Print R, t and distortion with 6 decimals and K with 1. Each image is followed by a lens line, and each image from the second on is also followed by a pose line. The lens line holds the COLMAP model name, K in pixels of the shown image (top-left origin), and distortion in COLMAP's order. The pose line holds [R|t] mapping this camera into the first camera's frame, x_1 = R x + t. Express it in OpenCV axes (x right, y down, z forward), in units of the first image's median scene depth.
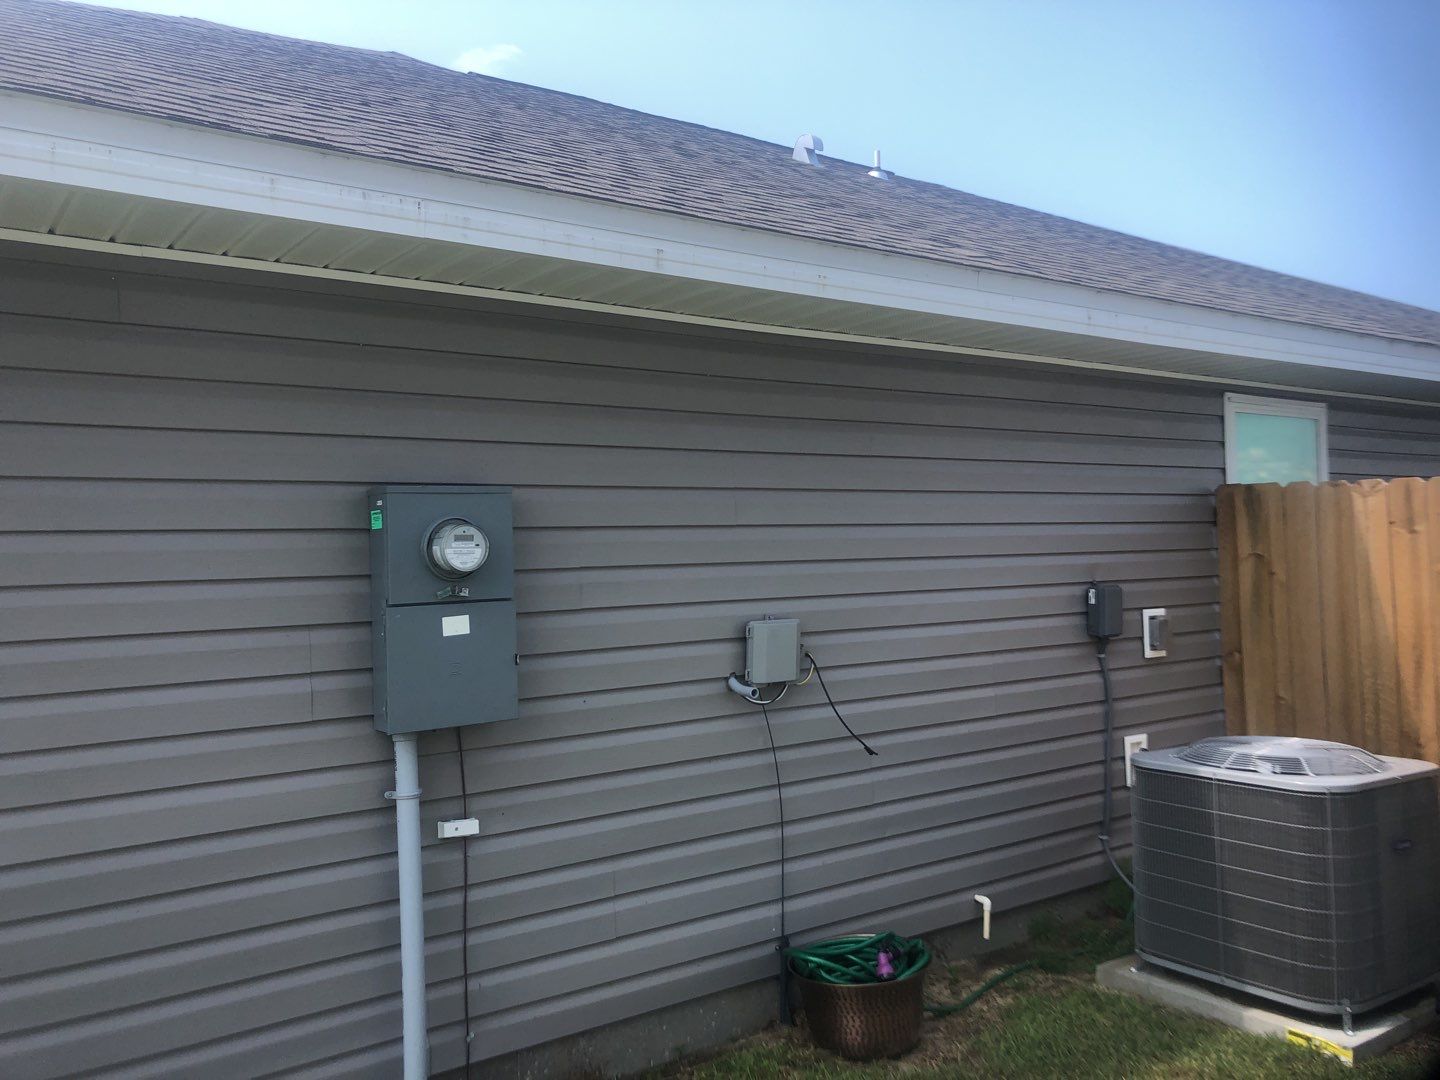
lens RADIAL K [[1087.7, 0, 681.5], [0, 1087.7, 543.0], [0, 0, 1]] dist [0.031410, -0.051113]
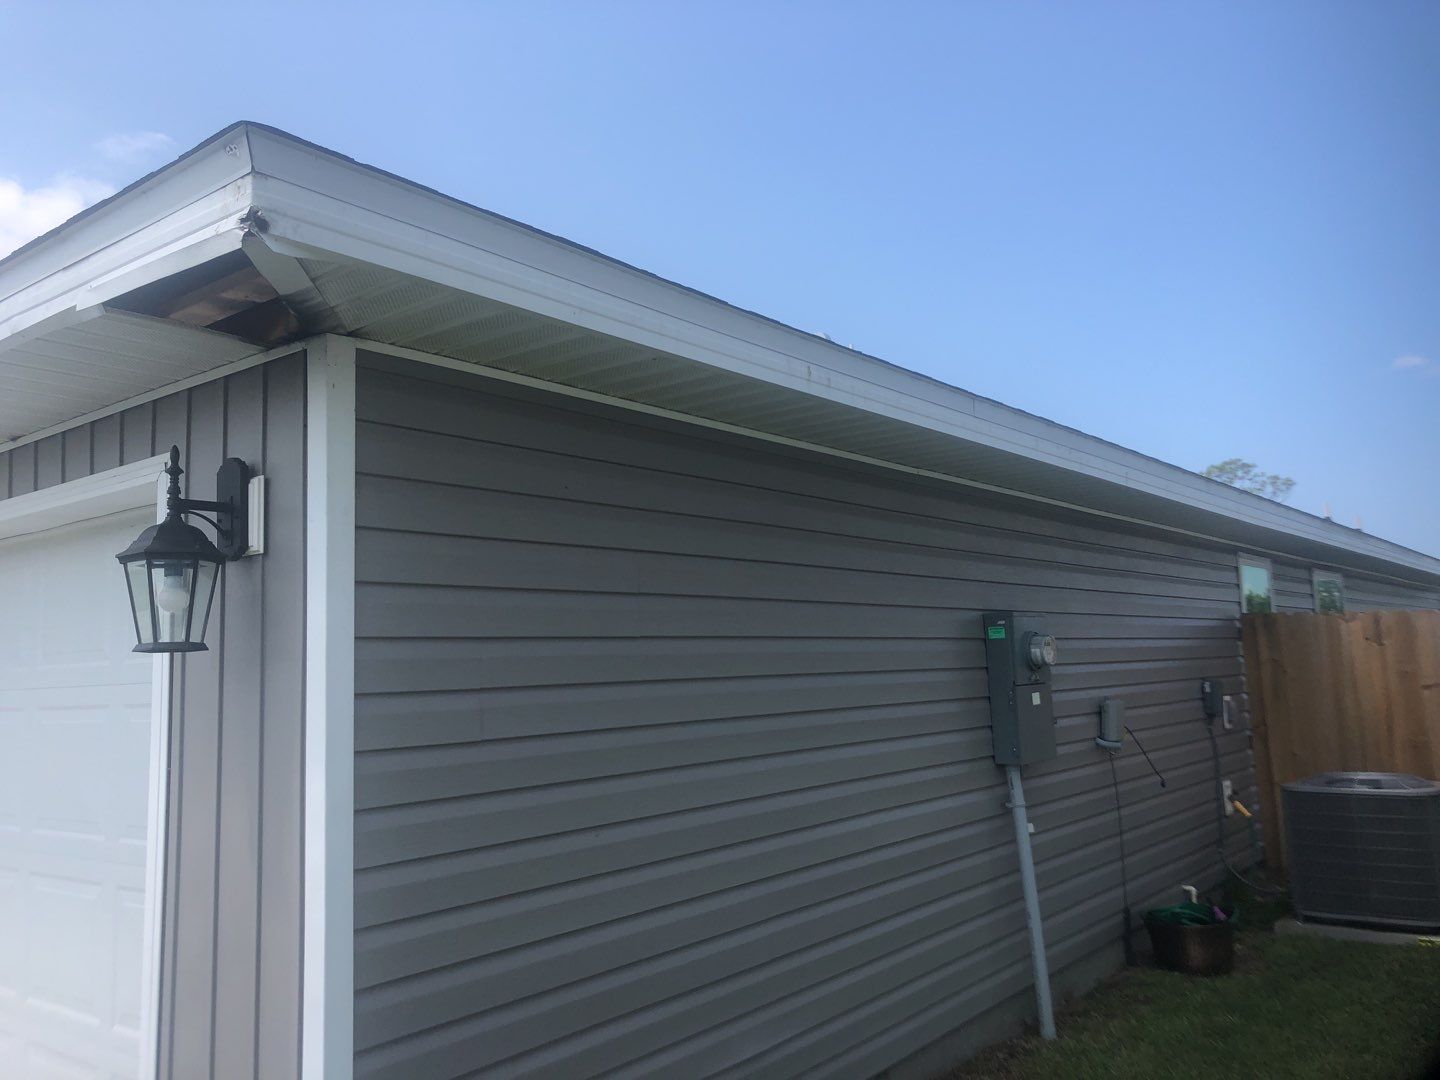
lens RADIAL K [[1180.0, 0, 691.8], [0, 1180.0, 518.7], [0, 0, 1]] dist [0.007275, -0.011808]
pose [[0.952269, 0.036215, 0.303104, -0.842691], [0.000123, 0.992892, -0.119019, 0.012653], [-0.305259, 0.113375, 0.945496, -0.370594]]
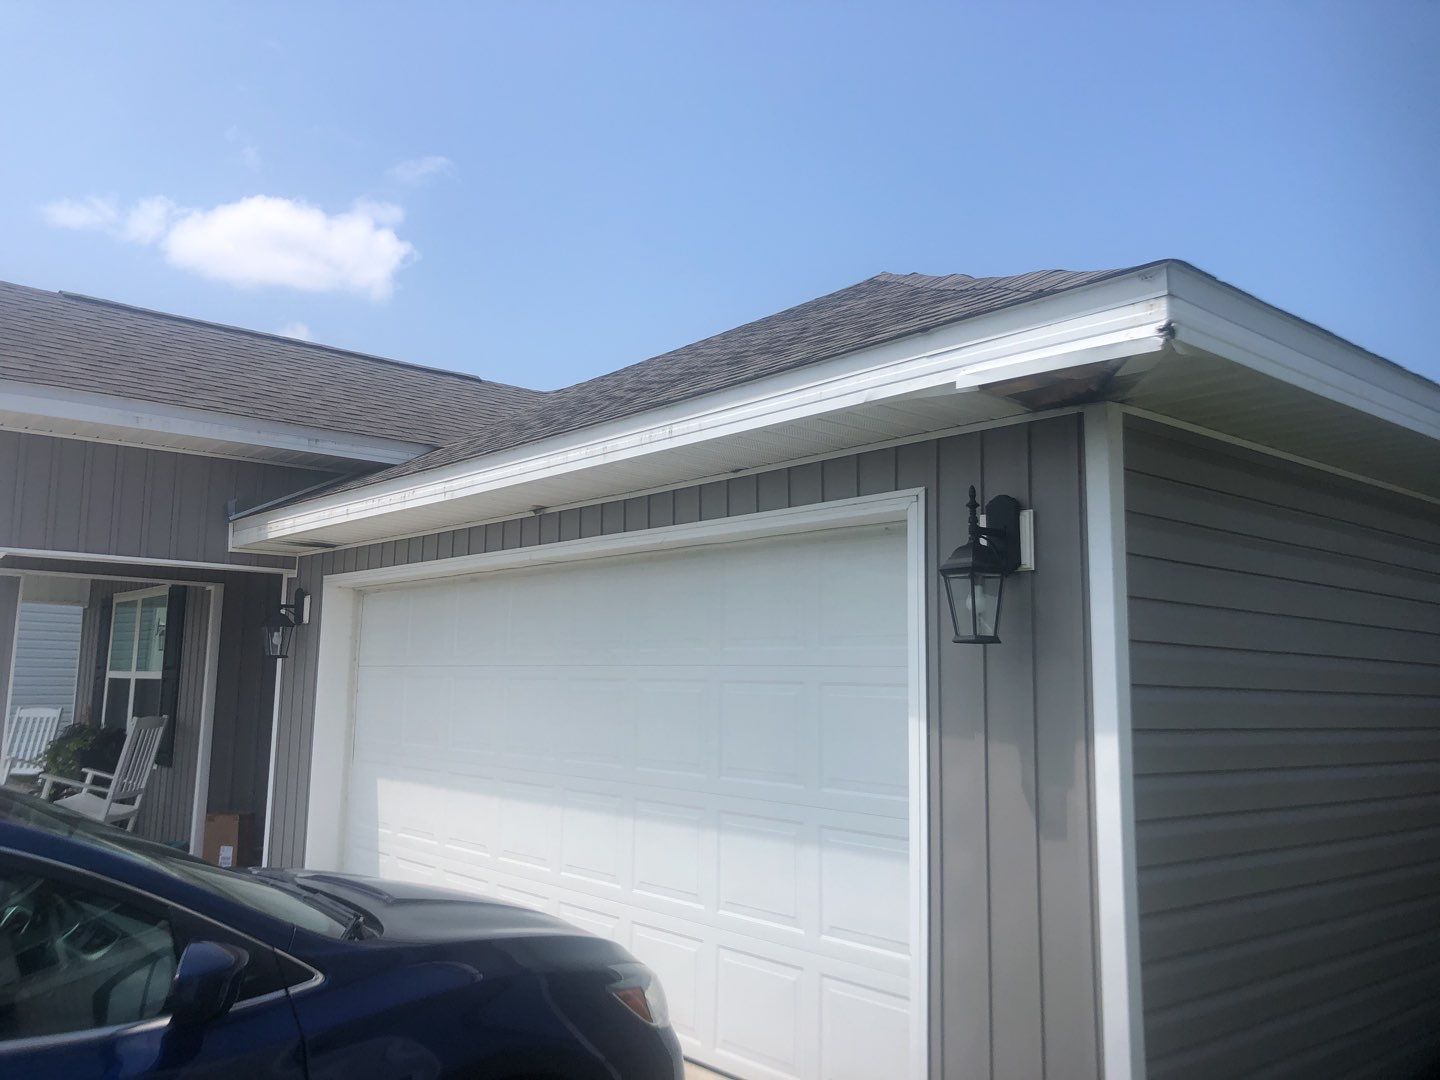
lens RADIAL K [[1183.5, 0, 690.9], [0, 1183.5, 526.3], [0, 0, 1]] dist [0.054765, -0.001749]
pose [[0.992673, 0.064080, 0.102444, -1.192584], [-0.051931, 0.991755, -0.117155, 0.034667], [-0.109106, 0.110977, 0.987816, -0.490466]]
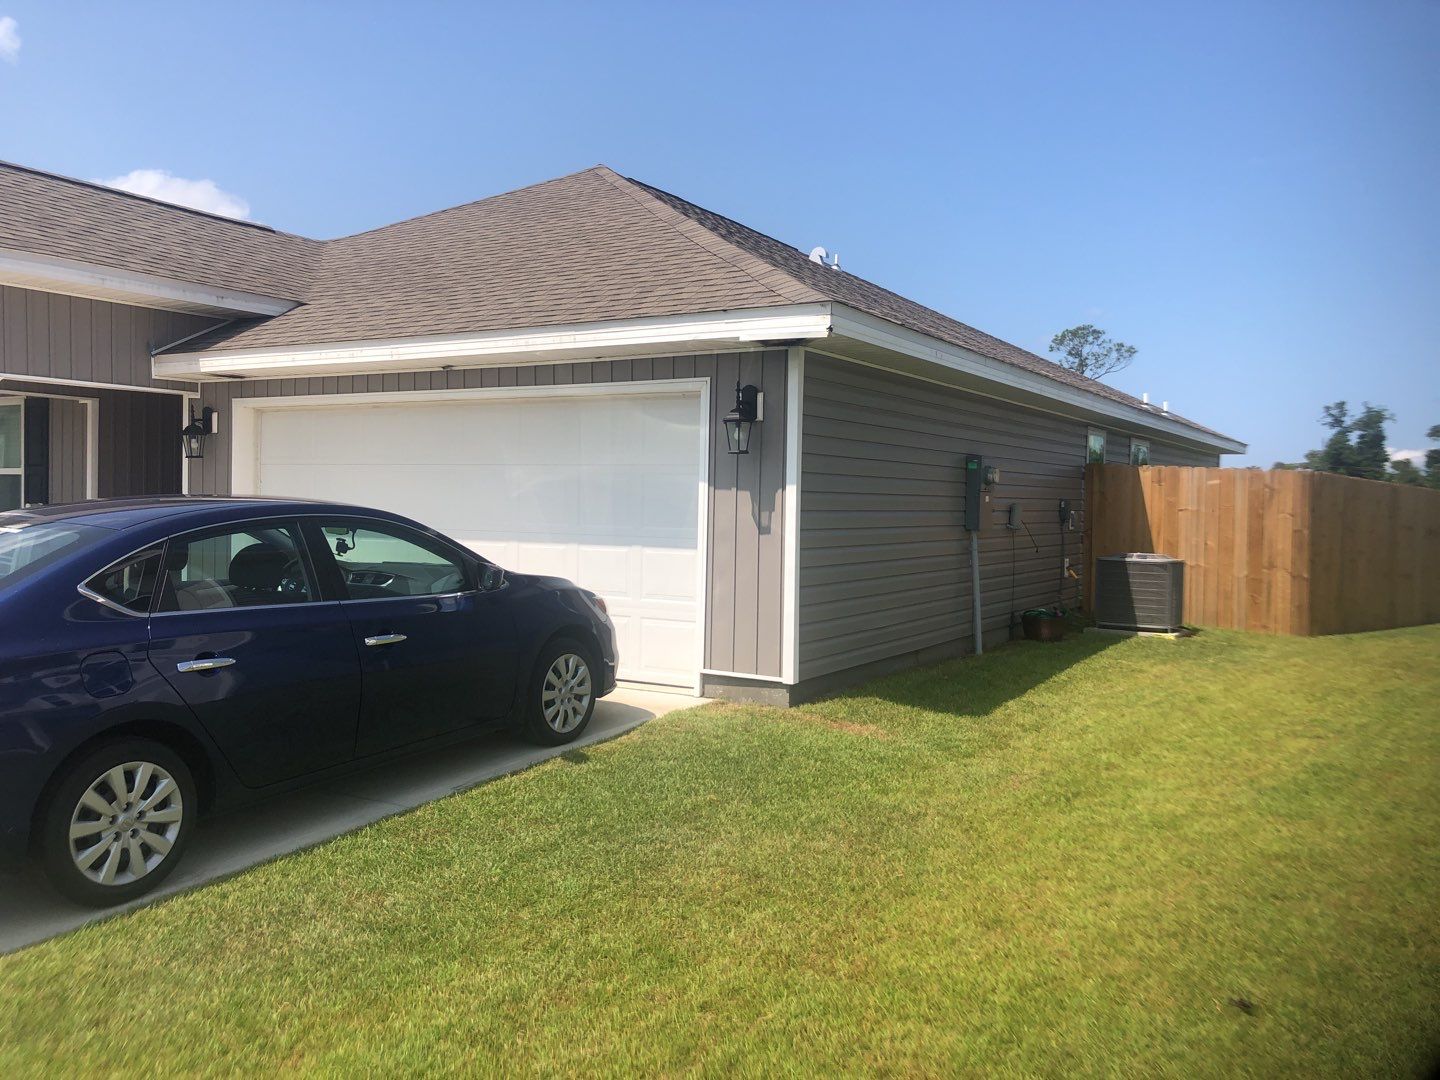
lens RADIAL K [[1180.0, 0, 691.8], [0, 1180.0, 518.7], [0, 0, 1]] dist [0.007275, -0.011808]
pose [[0.906832, 0.038522, 0.419728, -1.707137], [-0.053137, 0.998318, 0.023179, 0.067559], [-0.418129, -0.043323, 0.907354, -1.272287]]
